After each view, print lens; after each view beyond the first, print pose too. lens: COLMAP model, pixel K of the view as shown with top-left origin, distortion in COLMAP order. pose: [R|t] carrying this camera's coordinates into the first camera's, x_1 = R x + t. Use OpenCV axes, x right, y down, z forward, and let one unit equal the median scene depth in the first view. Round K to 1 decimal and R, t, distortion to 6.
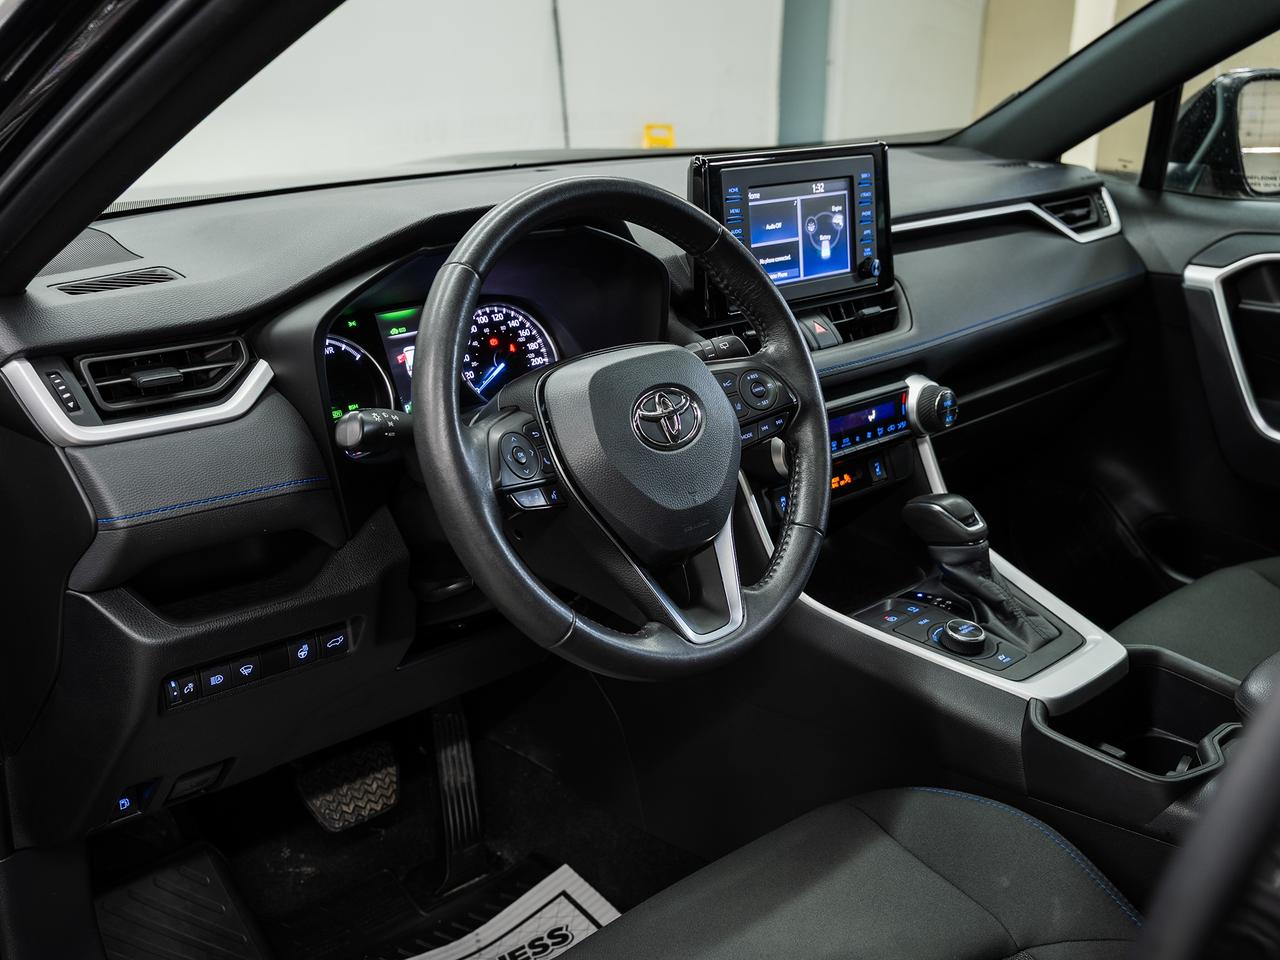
lens RADIAL K [[1429.2, 0, 640.0], [0, 1429.2, 480.0], [0, 0, 1]] dist [0.012263, 0.001186]
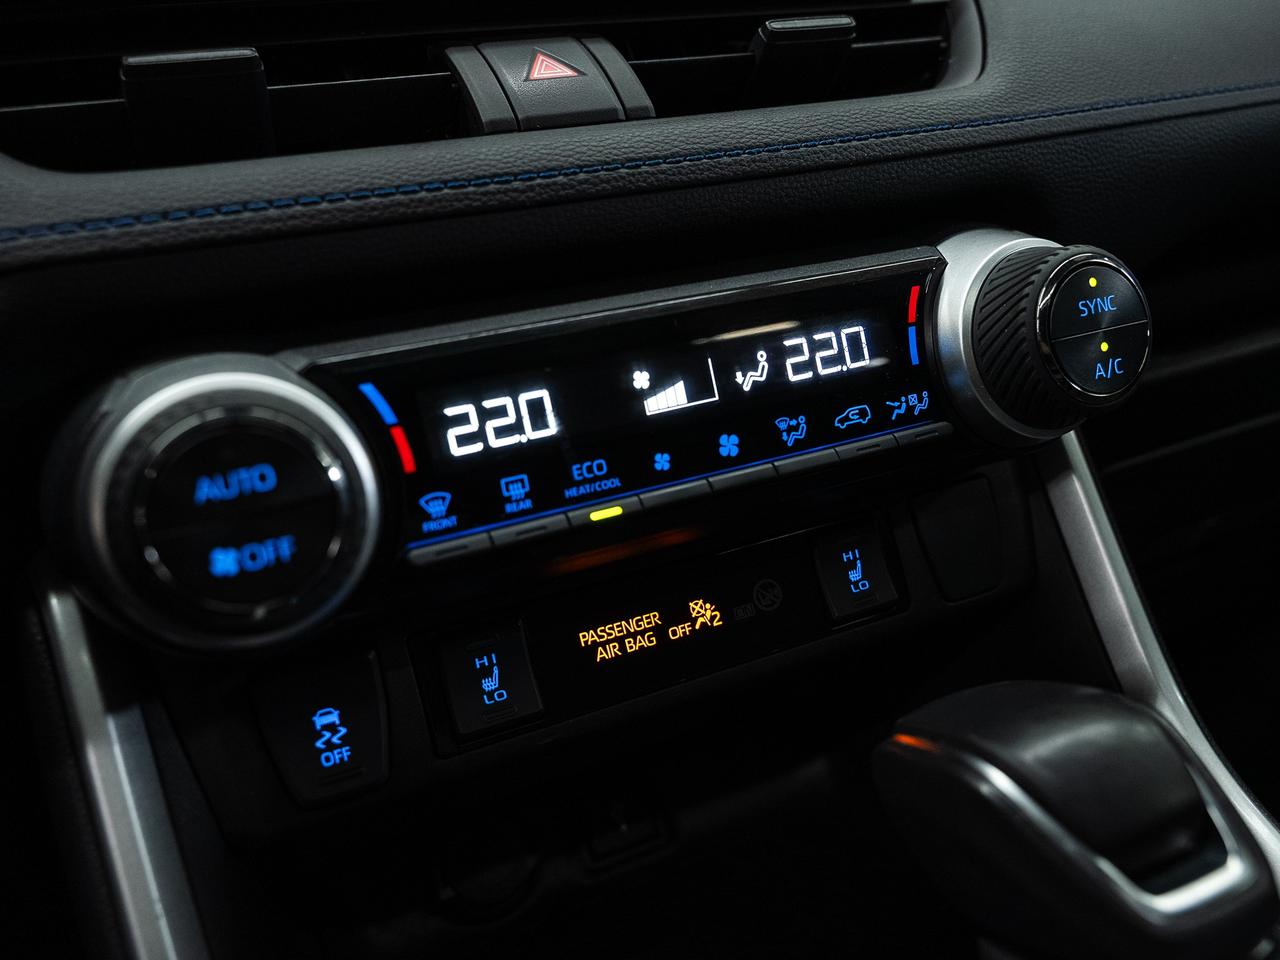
lens RADIAL K [[1110.1, 0, 640.0], [0, 1110.1, 480.0], [0, 0, 1]] dist [-0.003495, -0.003311]
pose [[0.914535, -0.050161, -0.401385, 0.221035], [0.026807, 0.997616, -0.063595, -0.013360], [0.403618, 0.047400, 0.913699, 0.807711]]
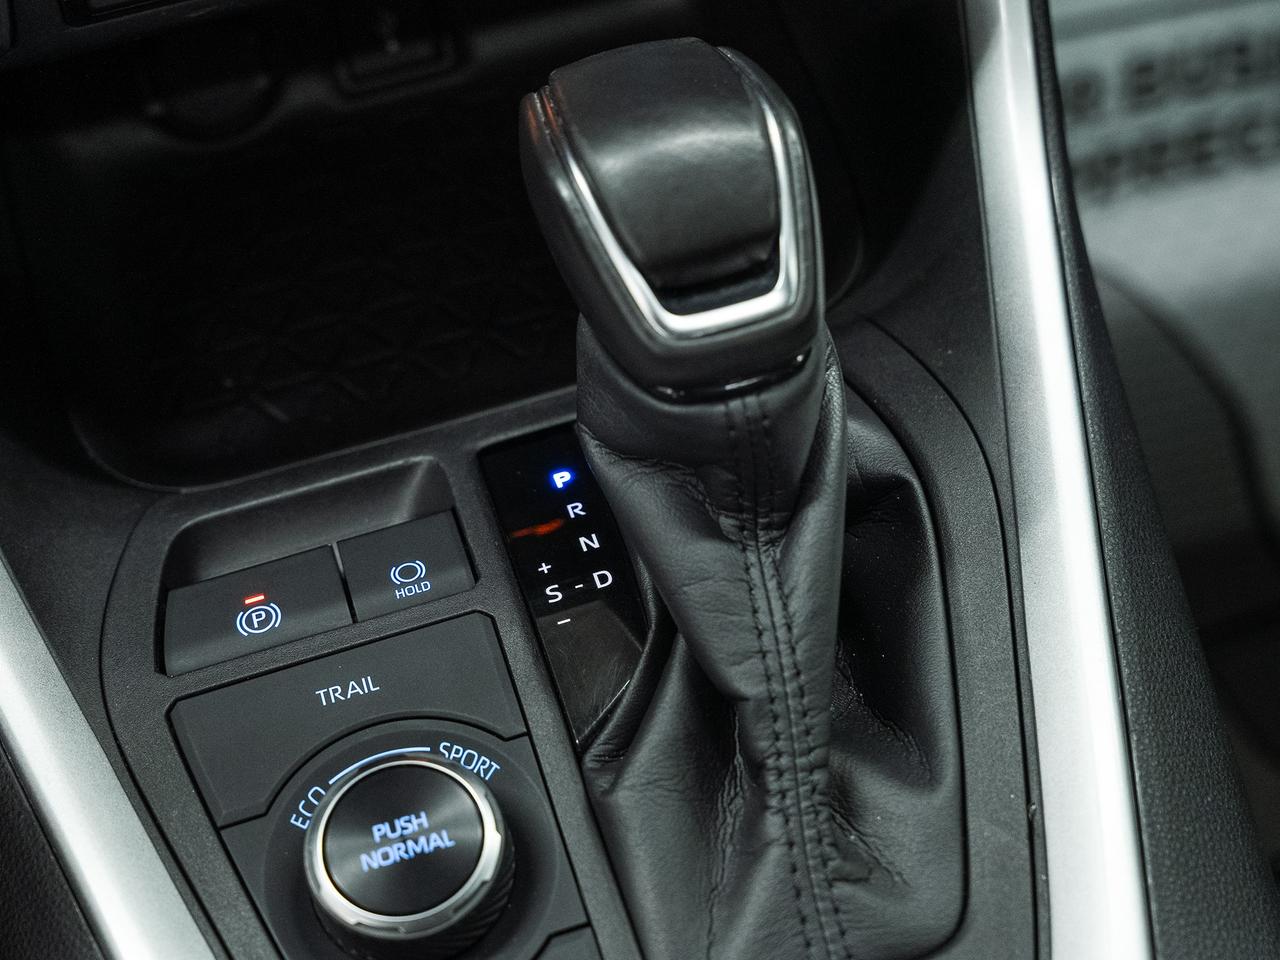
lens RADIAL K [[2305.0, 0, 640.0], [0, 2305.0, 480.0], [0, 0, 1]] dist [-0.027026, -0.111299]
pose [[0.860105, 0.316690, -0.399908, 0.347727], [-0.067110, 0.847388, 0.526716, -0.111790], [0.505683, -0.426193, 0.750096, 0.719633]]
